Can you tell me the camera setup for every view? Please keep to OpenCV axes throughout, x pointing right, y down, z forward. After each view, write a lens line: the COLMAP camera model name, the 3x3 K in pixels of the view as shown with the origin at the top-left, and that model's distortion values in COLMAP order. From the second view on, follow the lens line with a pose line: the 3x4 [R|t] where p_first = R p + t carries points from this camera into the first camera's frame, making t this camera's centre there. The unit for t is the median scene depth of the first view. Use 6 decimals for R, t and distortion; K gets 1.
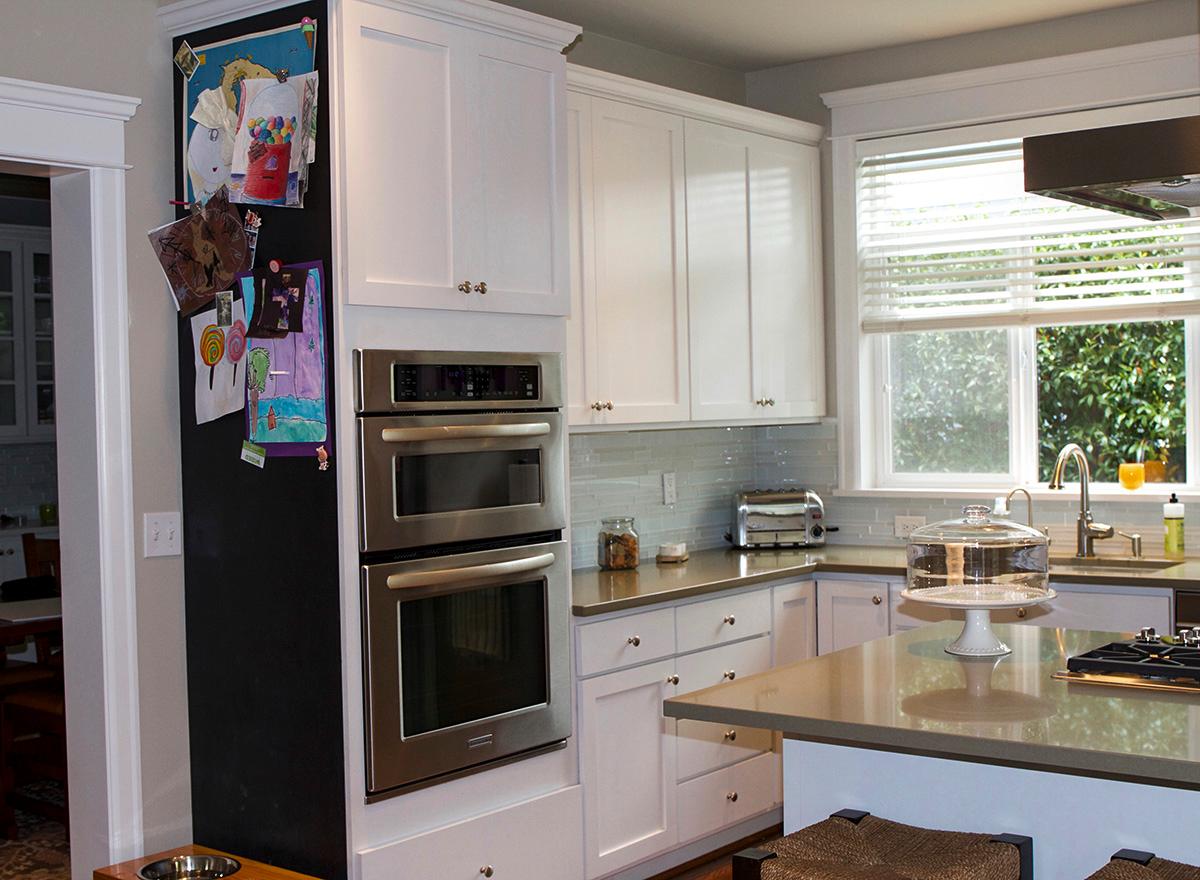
lens RADIAL K [[1577.2, 0, 600.0], [0, 1577.2, 440.0], [0, 0, 1]] dist [-0.098563, 0.135464]
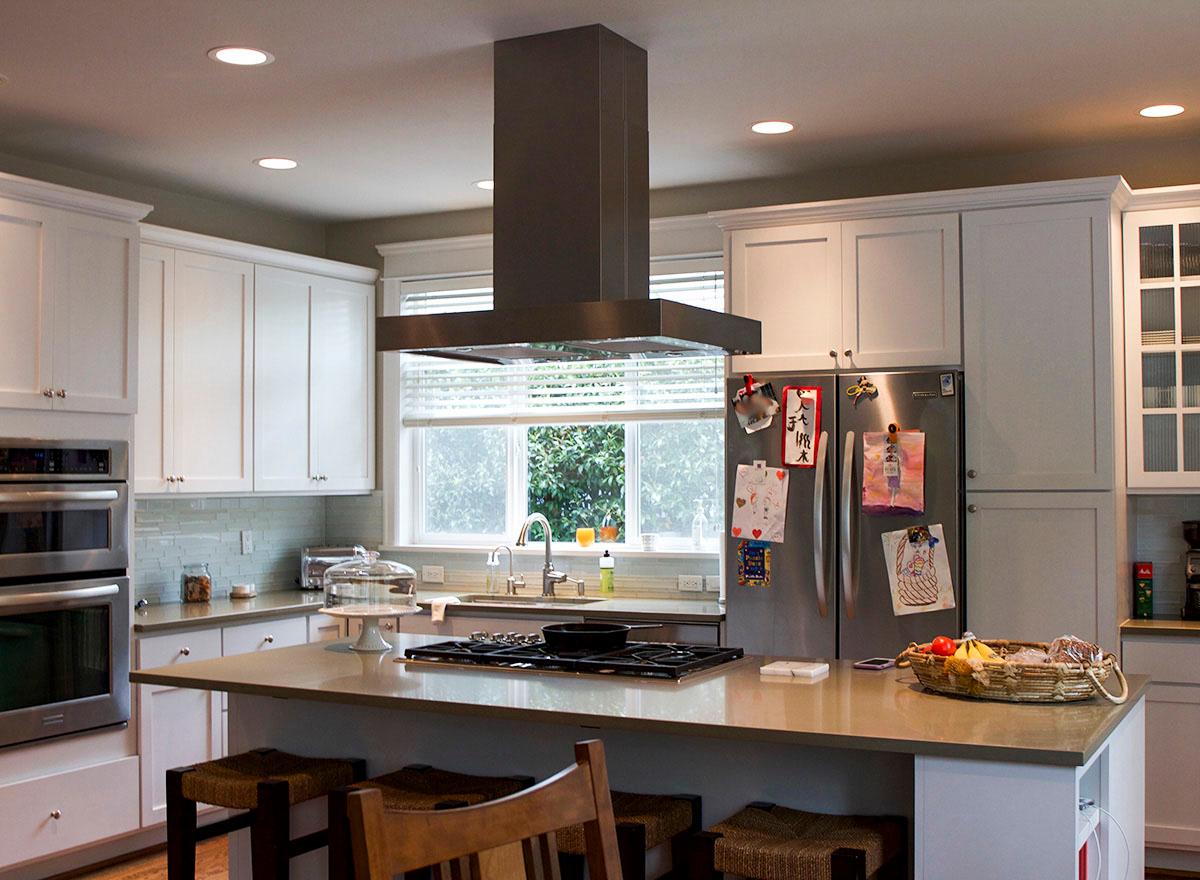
lens RADIAL K [[1457.7, 0, 614.1], [0, 1457.7, 444.3], [0, 0, 1]] dist [-0.096381, 0.100282]
pose [[0.982165, 0.024156, 0.186463, 0.121471], [-0.016060, 0.998866, -0.044810, -0.001577], [-0.187334, 0.041016, 0.981440, -0.250287]]
